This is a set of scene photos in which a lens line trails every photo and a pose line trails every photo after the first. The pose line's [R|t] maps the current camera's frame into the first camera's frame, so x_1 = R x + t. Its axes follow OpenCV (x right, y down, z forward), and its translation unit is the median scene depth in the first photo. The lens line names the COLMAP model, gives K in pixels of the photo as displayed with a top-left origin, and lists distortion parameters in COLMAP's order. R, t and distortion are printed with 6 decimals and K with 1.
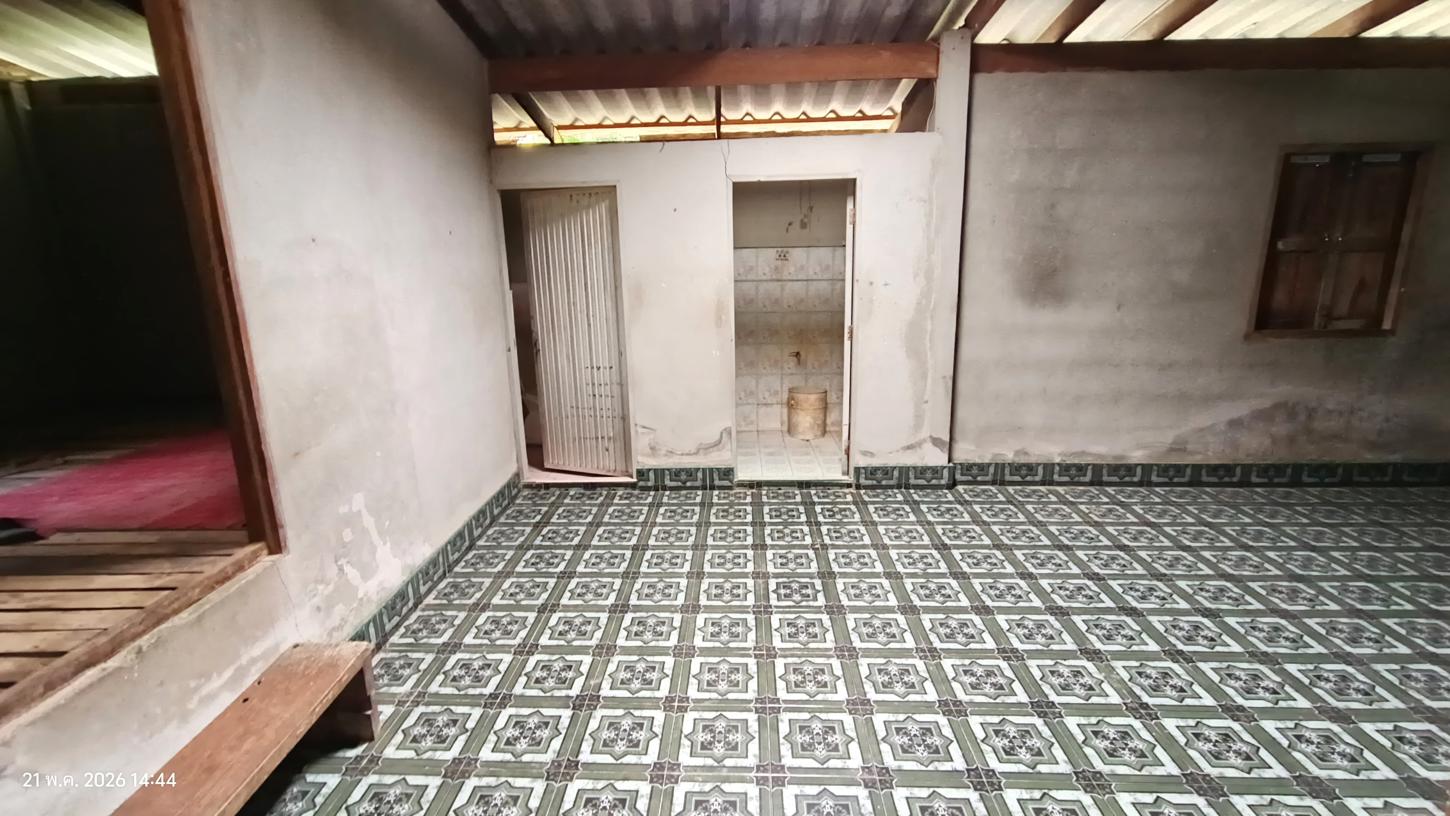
lens RADIAL K [[673.8, 0, 716.1], [0, 673.8, 411.2], [0, 0, 1]] dist [0.002327, 0.001243]
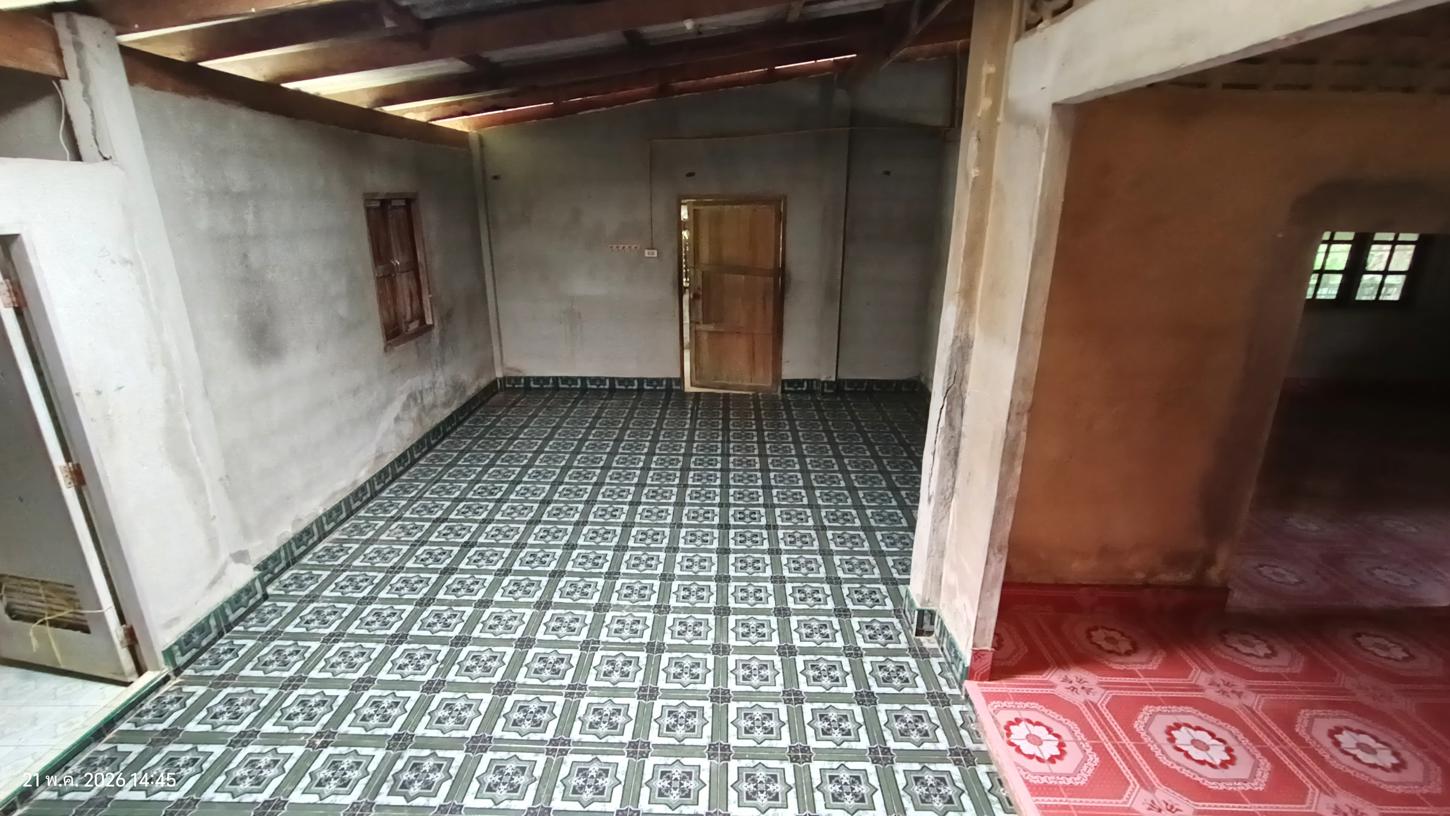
lens RADIAL K [[673.8, 0, 716.1], [0, 673.8, 411.2], [0, 0, 1]] dist [0.002327, 0.001243]
pose [[-0.023066, -0.296146, 0.954864, -0.411468], [0.219549, 0.930302, 0.293832, -0.234030], [-0.975329, 0.216417, 0.043560, 0.395951]]
